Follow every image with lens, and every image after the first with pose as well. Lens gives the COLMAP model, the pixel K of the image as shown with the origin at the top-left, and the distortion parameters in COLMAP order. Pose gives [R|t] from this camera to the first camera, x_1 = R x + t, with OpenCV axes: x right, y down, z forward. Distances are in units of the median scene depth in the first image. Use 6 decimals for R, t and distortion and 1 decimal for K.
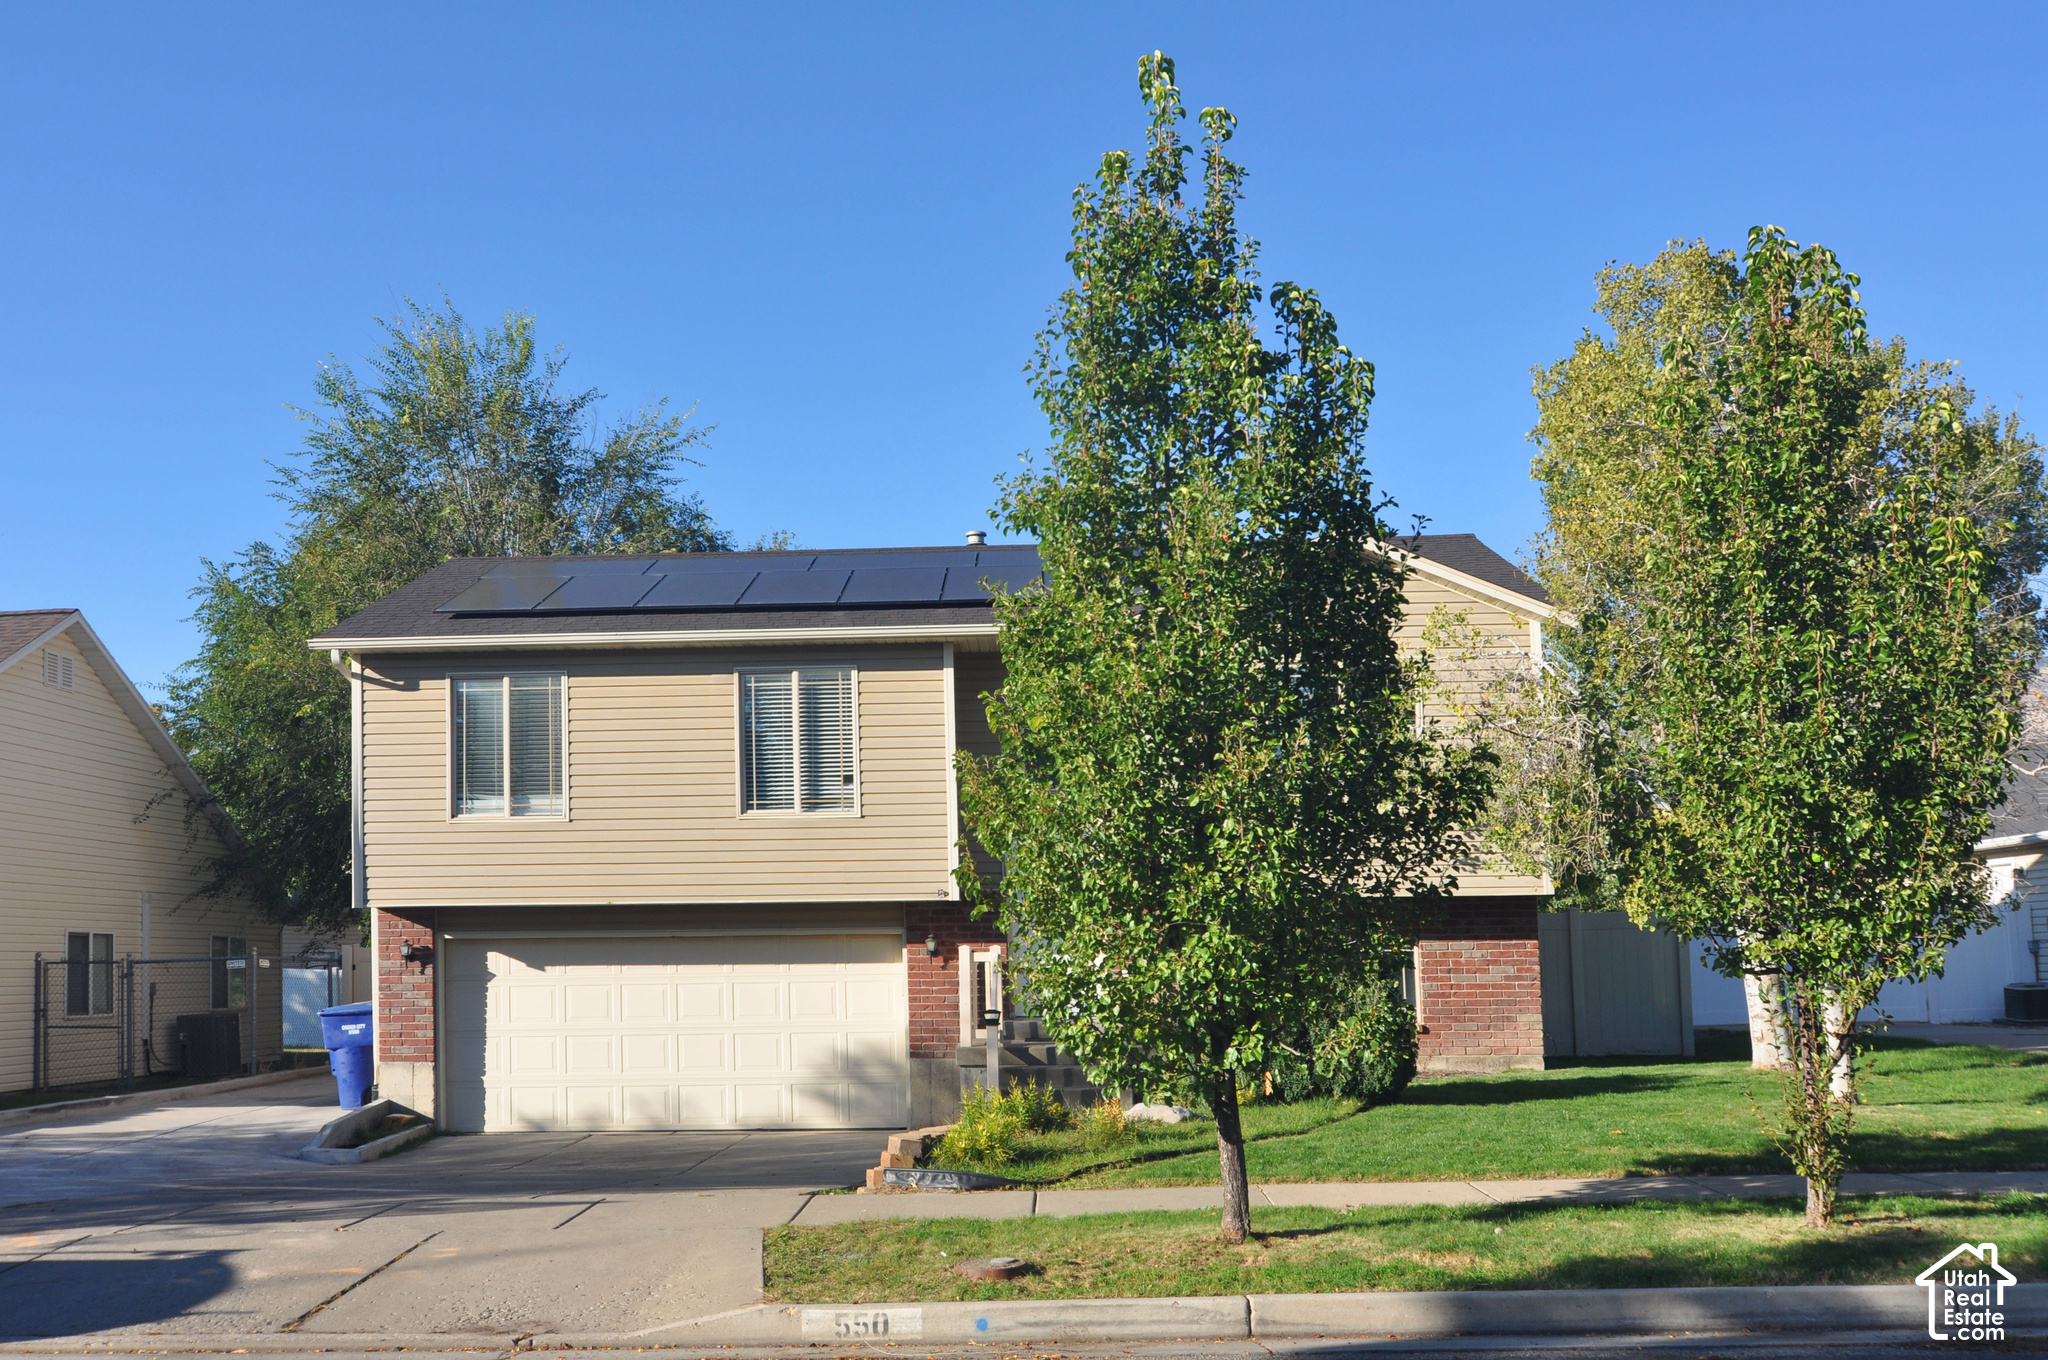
lens RADIAL K [[1970.2, 0, 1026.0], [0, 1970.2, 695.4], [0, 0, 1]] dist [-0.012341, 0.000000]
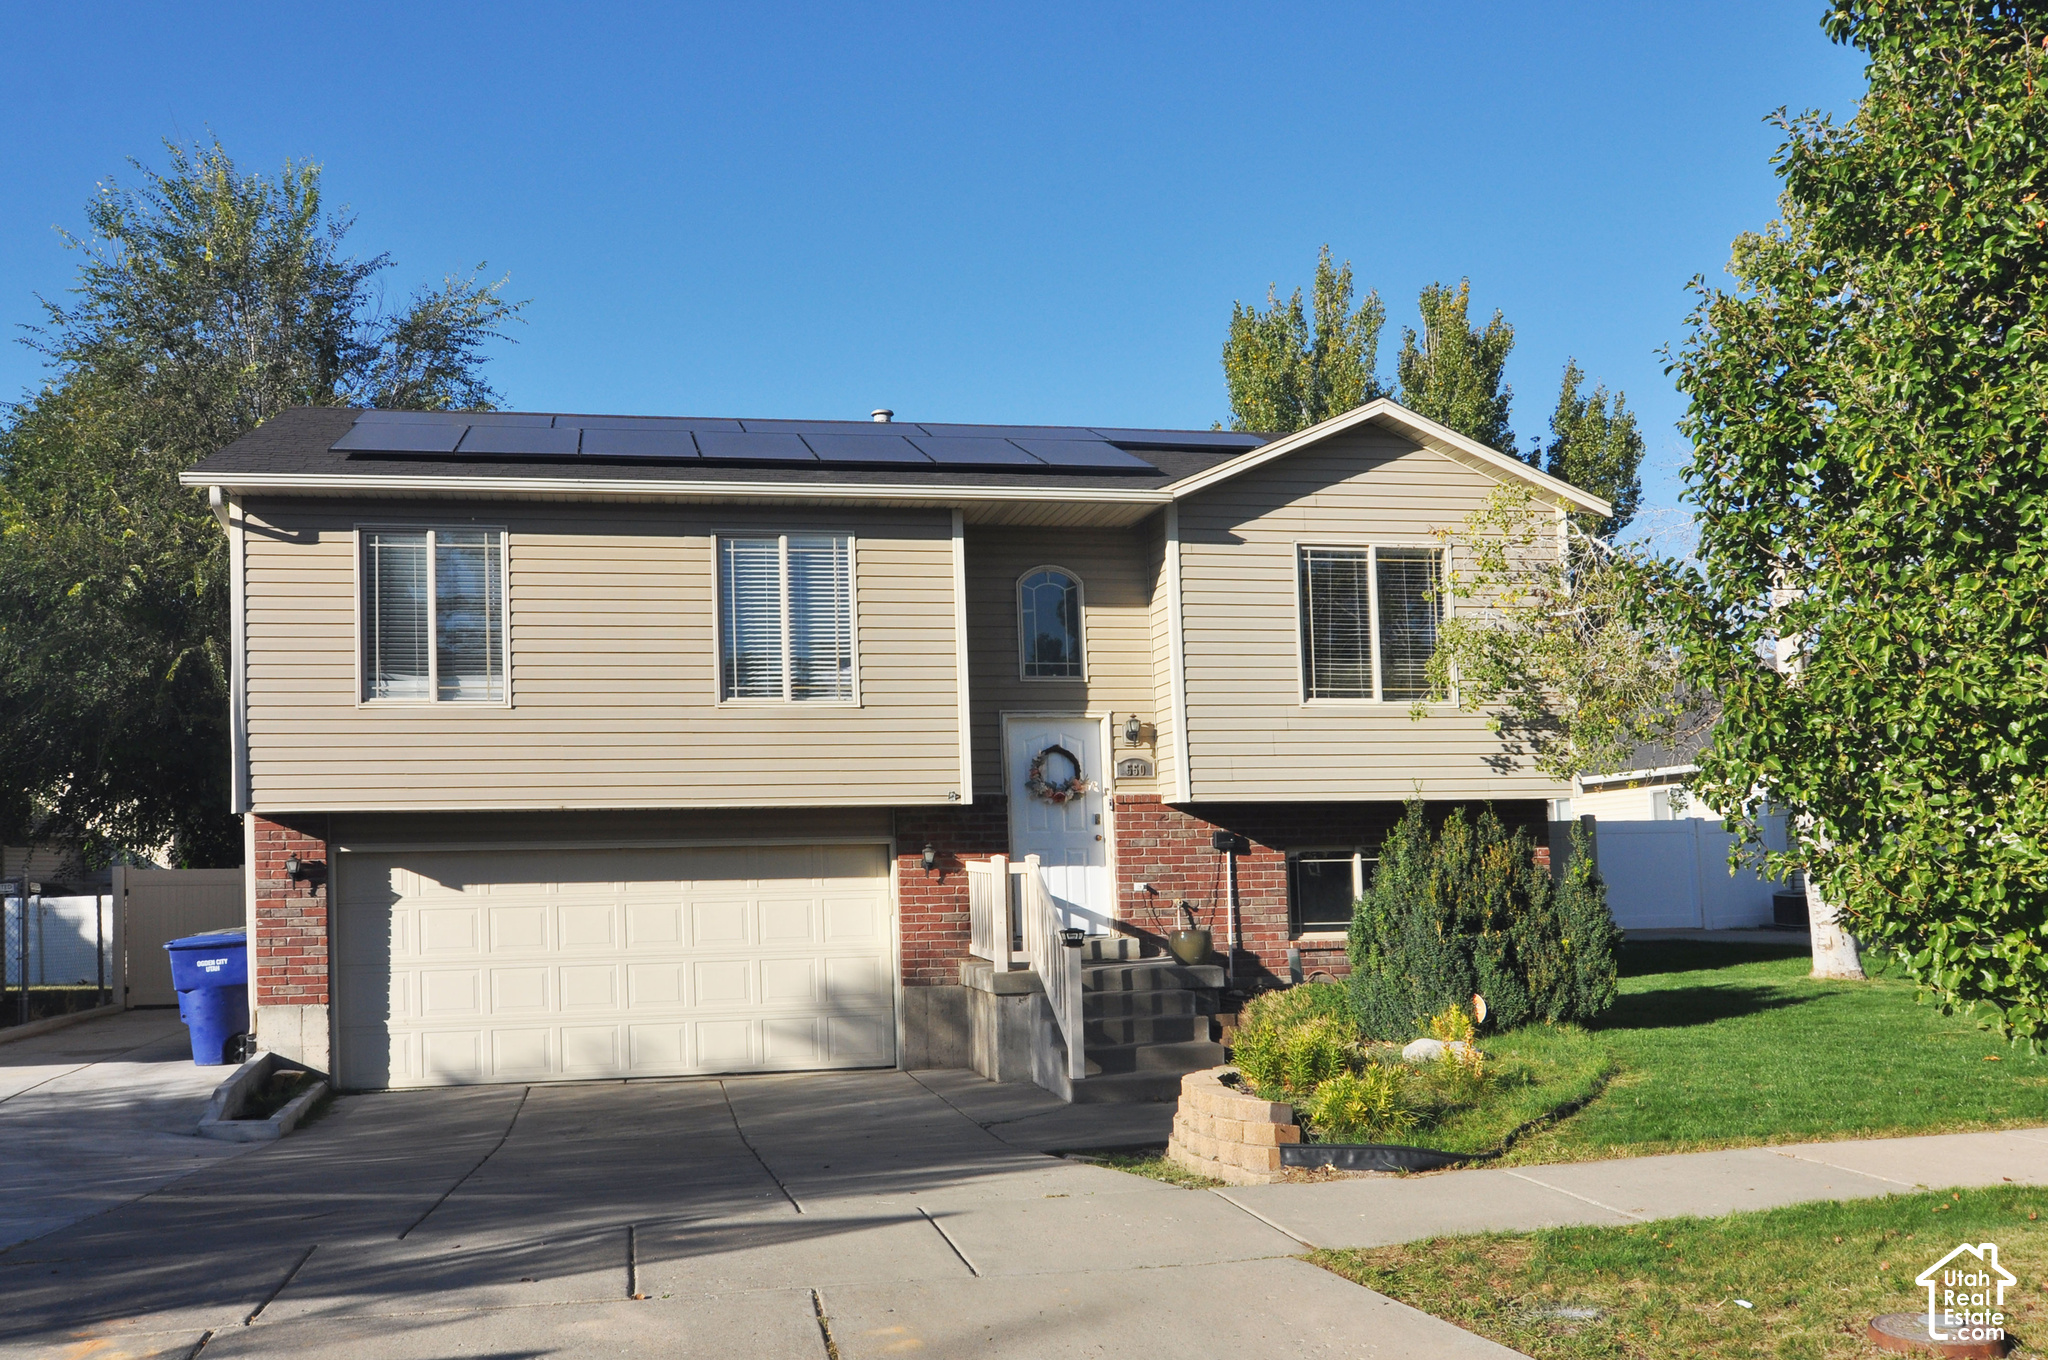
lens RADIAL K [[1786.5, 0, 1021.1], [0, 1786.5, 660.5], [0, 0, 1]] dist [-0.019791, -0.019372]
pose [[0.975641, 0.016694, 0.218739, -0.184380], [-0.018775, 0.999796, 0.007438, 0.033955], [-0.218570, -0.011364, 0.975755, 0.223691]]
